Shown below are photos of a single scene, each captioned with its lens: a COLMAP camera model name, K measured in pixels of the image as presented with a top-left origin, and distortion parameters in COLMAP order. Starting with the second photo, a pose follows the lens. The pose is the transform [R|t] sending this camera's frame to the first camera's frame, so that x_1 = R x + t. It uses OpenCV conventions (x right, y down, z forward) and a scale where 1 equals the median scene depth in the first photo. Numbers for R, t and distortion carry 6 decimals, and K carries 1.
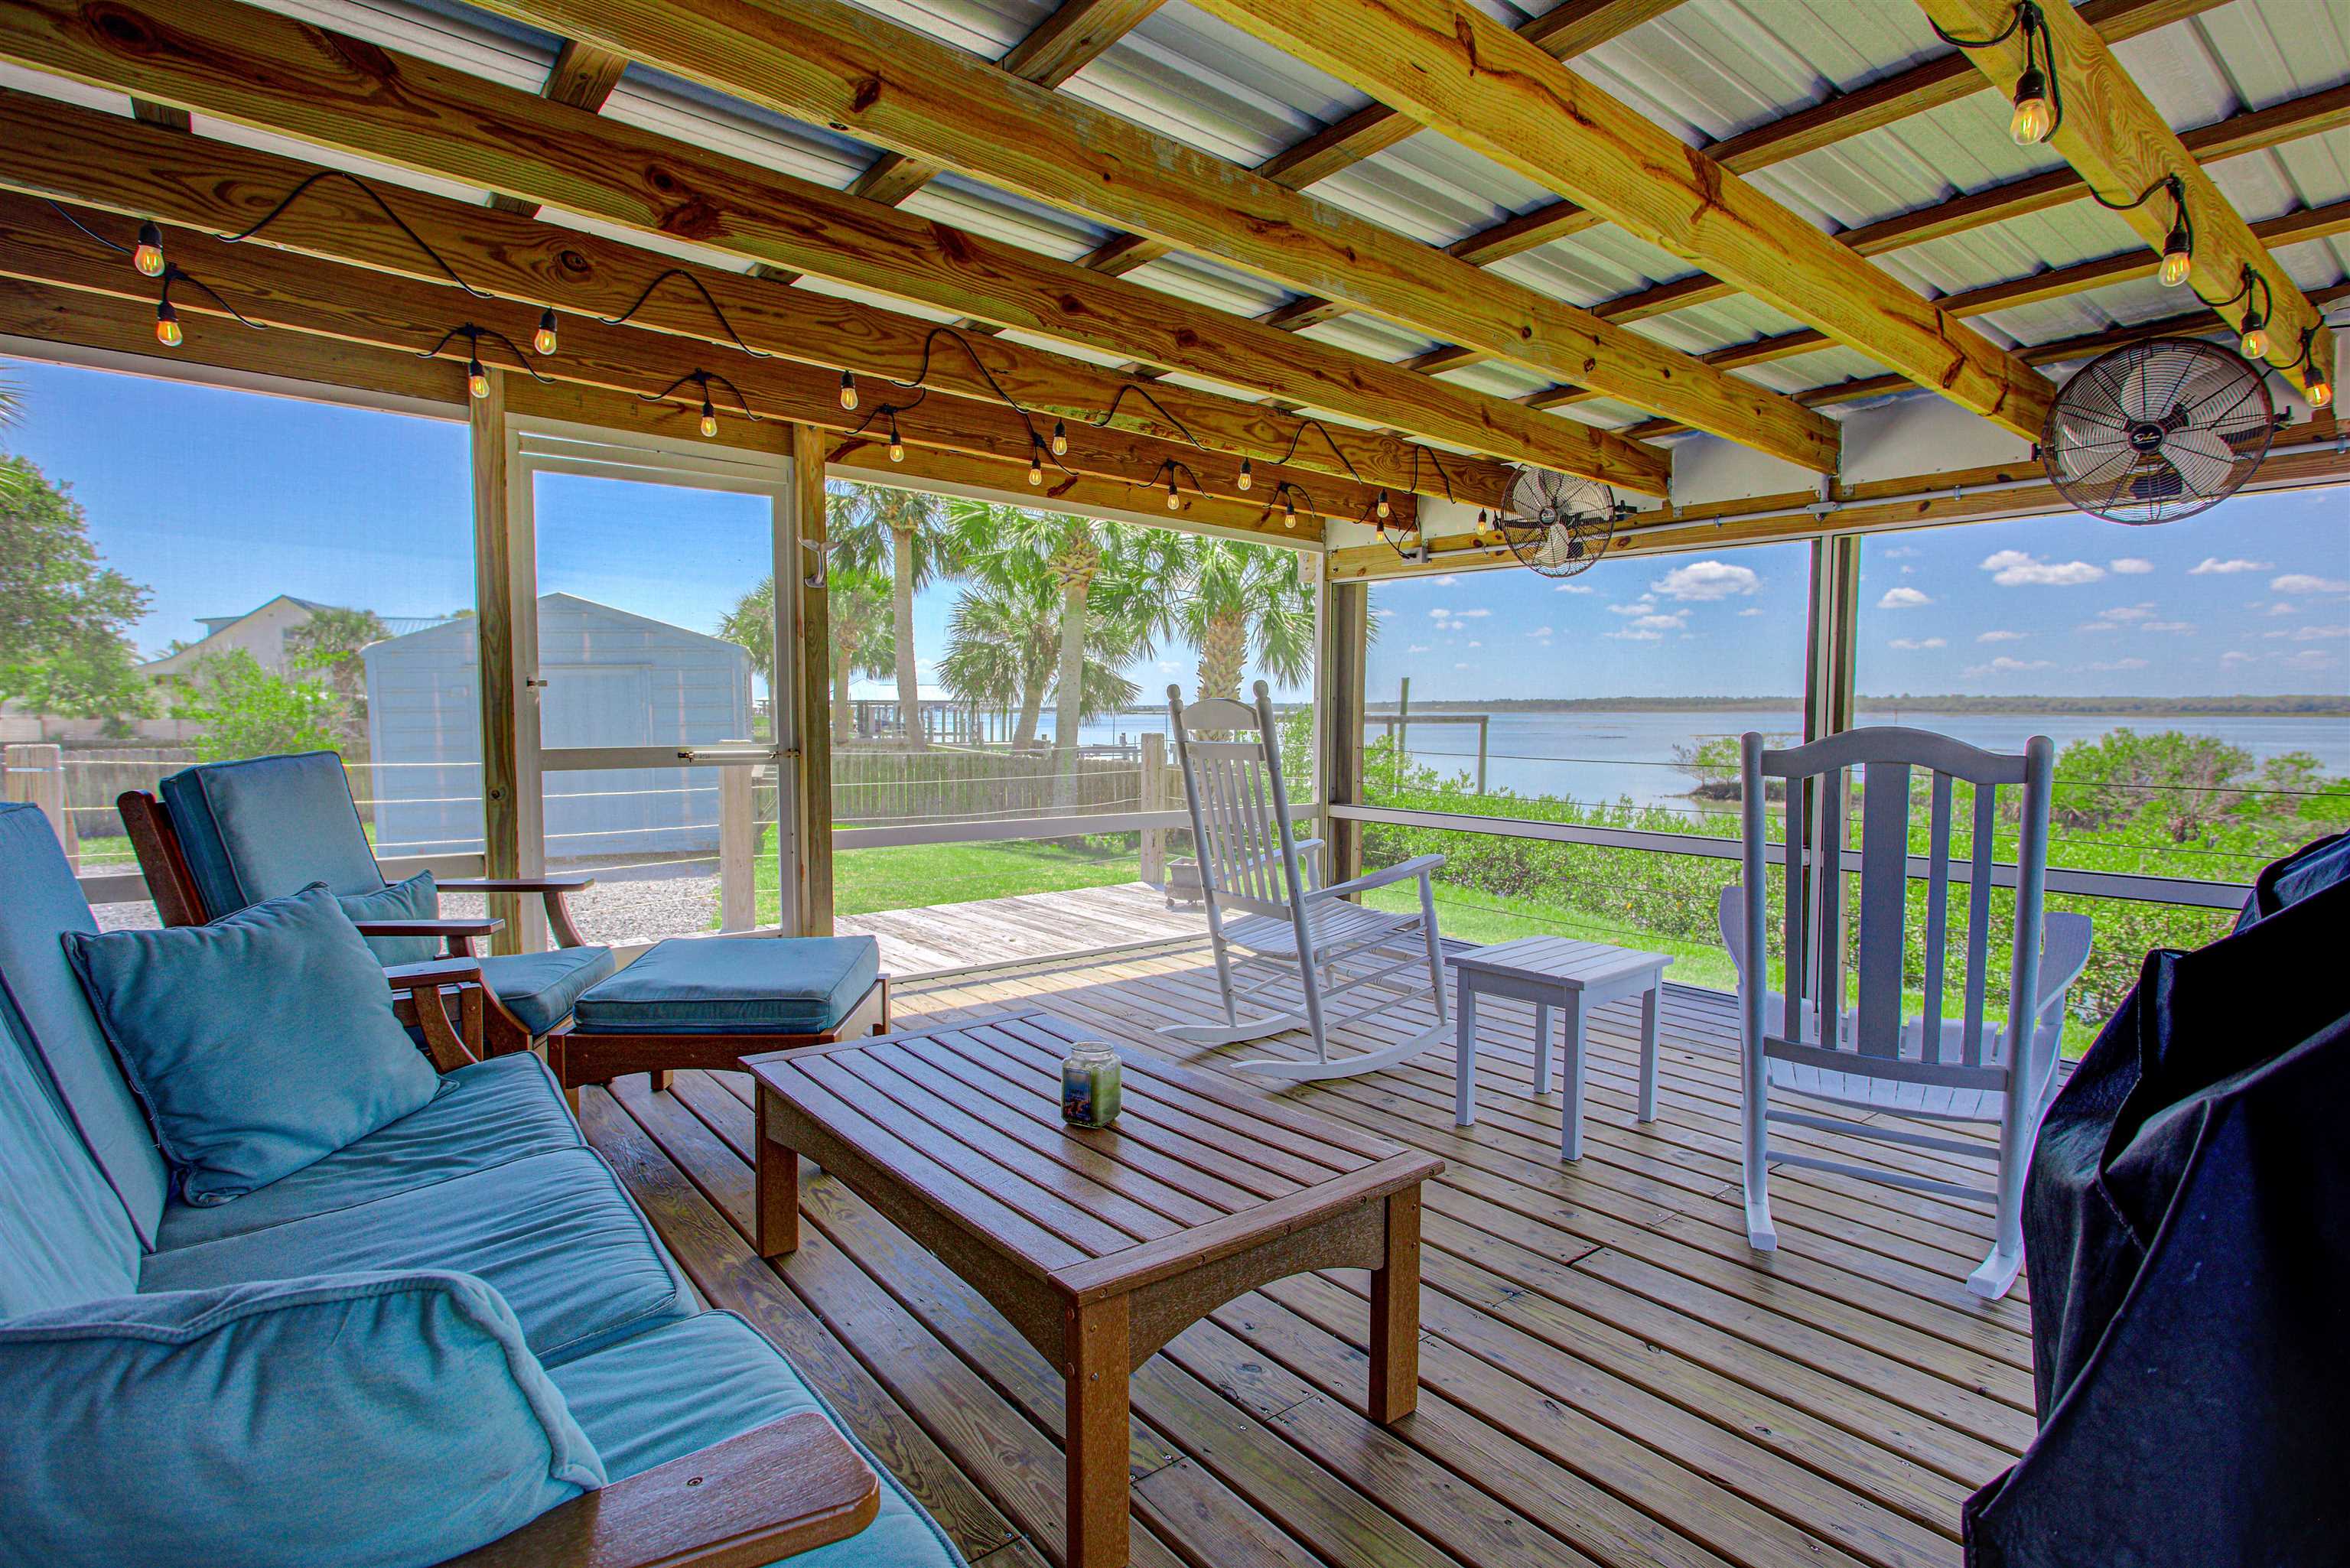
lens RADIAL K [[1182.0, 0, 1170.7], [0, 1182.0, 793.4], [0, 0, 1]] dist [-0.020542, 0.005216]
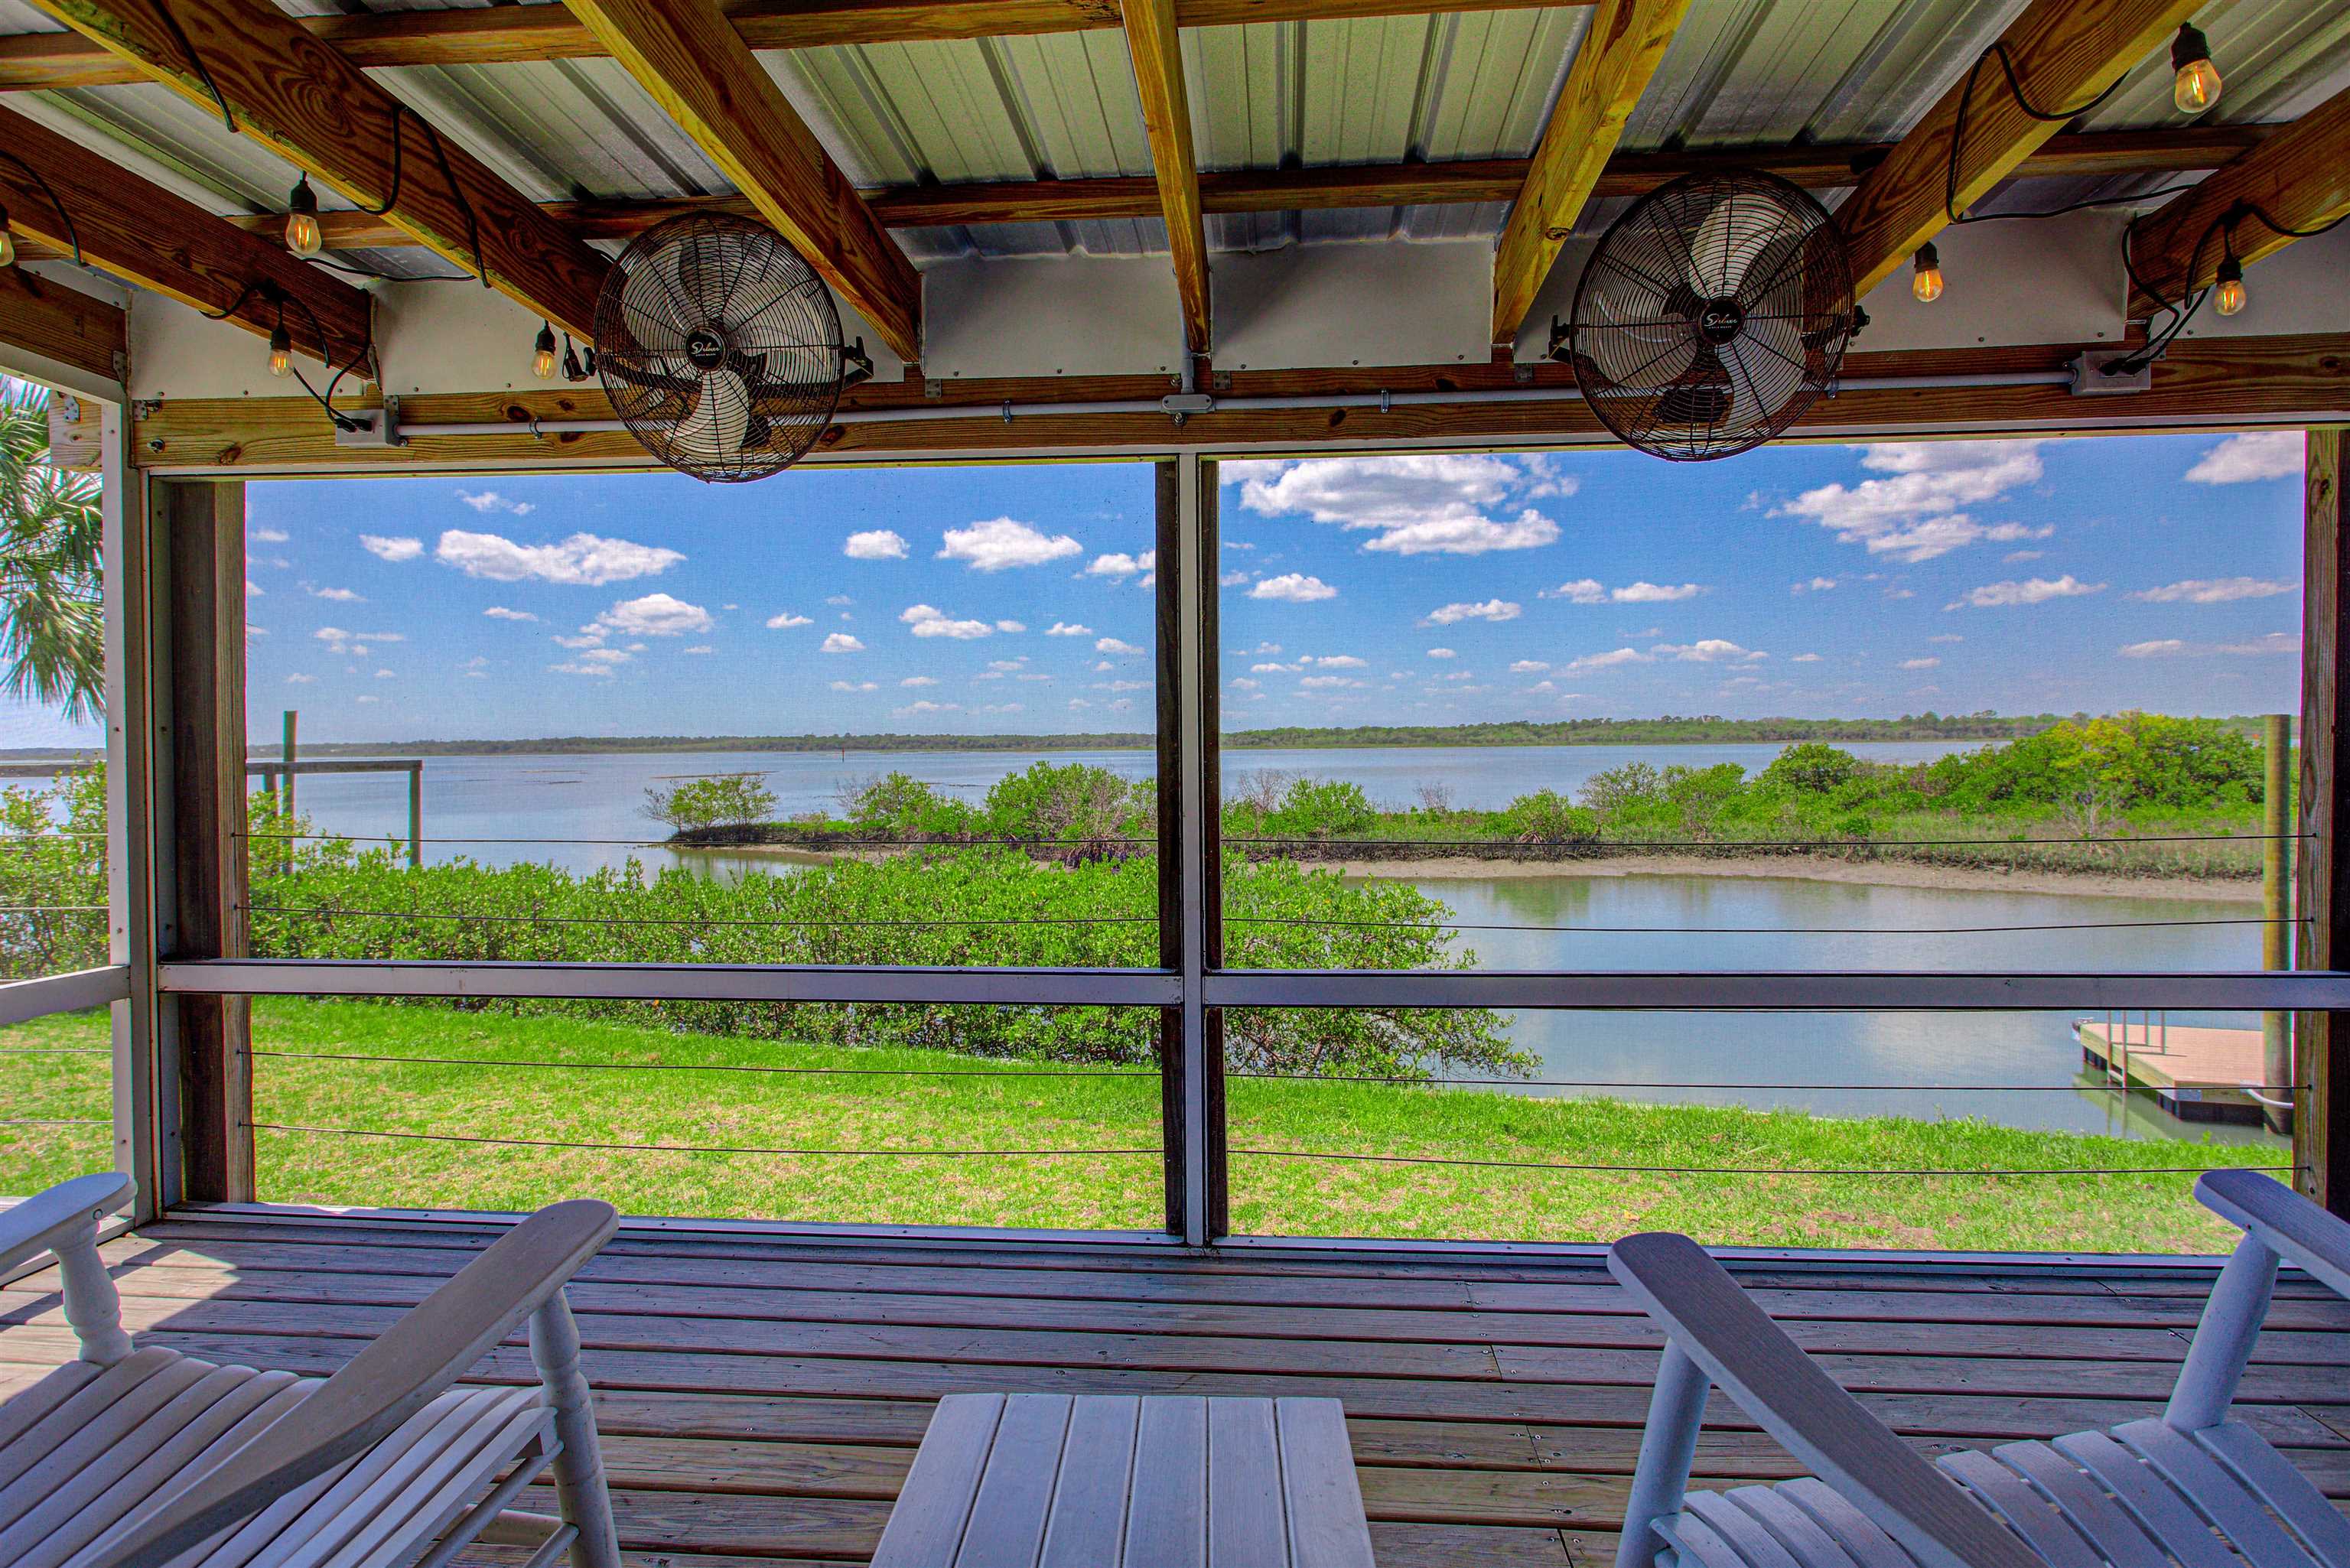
lens RADIAL K [[1261.2, 0, 1167.3], [0, 1261.2, 768.7], [0, 0, 1]] dist [-0.003460, 0.000111]
pose [[0.691694, -0.021950, 0.721857, 0.016868], [0.062907, 0.997570, -0.029944, -0.008193], [-0.719446, 0.066122, 0.691394, 0.118384]]
